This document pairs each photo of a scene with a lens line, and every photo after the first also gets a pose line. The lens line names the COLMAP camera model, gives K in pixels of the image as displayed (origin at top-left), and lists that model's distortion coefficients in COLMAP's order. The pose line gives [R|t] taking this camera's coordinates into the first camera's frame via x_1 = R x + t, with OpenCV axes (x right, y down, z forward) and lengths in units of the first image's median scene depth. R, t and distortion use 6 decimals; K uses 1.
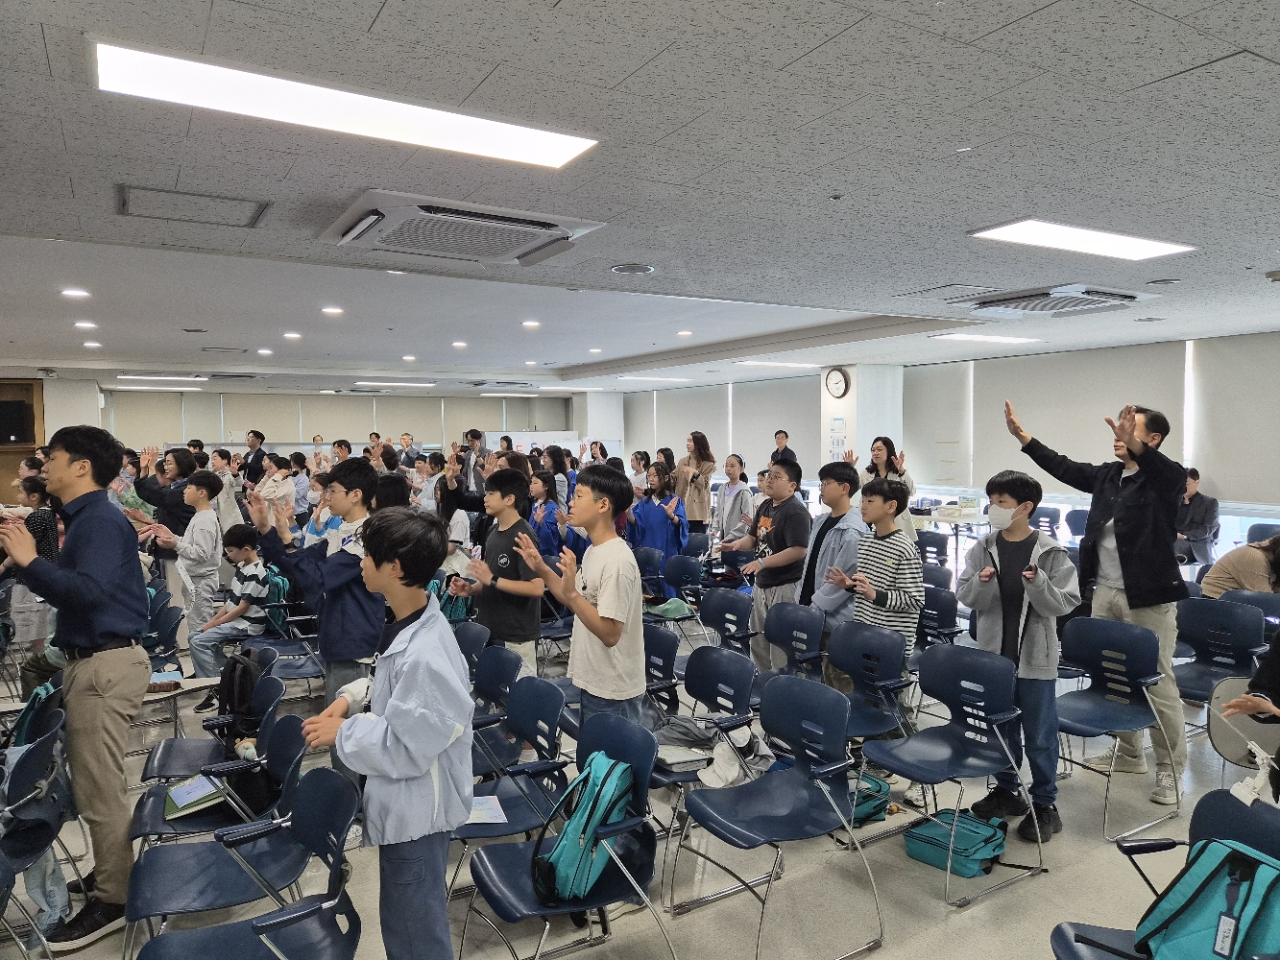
lens RADIAL K [[866.6, 0, 642.7], [0, 866.6, 480.3], [0, 0, 1]] dist [0.039236, -0.018605]
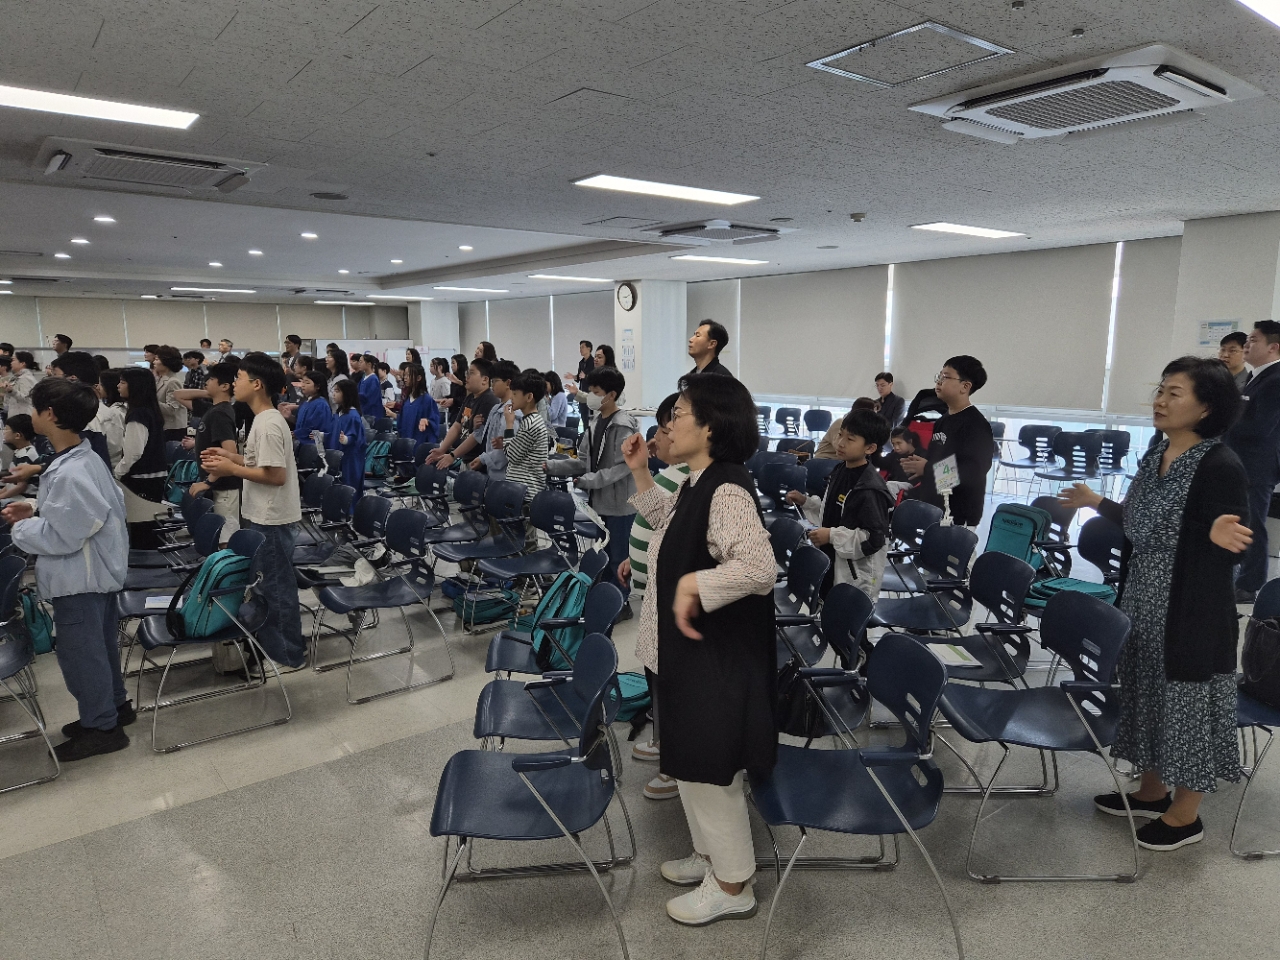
lens RADIAL K [[866.6, 0, 638.0], [0, 866.6, 482.3], [0, 0, 1]] dist [0.039236, -0.018605]
pose [[0.992475, -0.011740, 0.121886, 0.163893], [-0.000600, 0.994915, 0.100715, 0.018992], [-0.122448, -0.100030, 0.987421, -0.188276]]
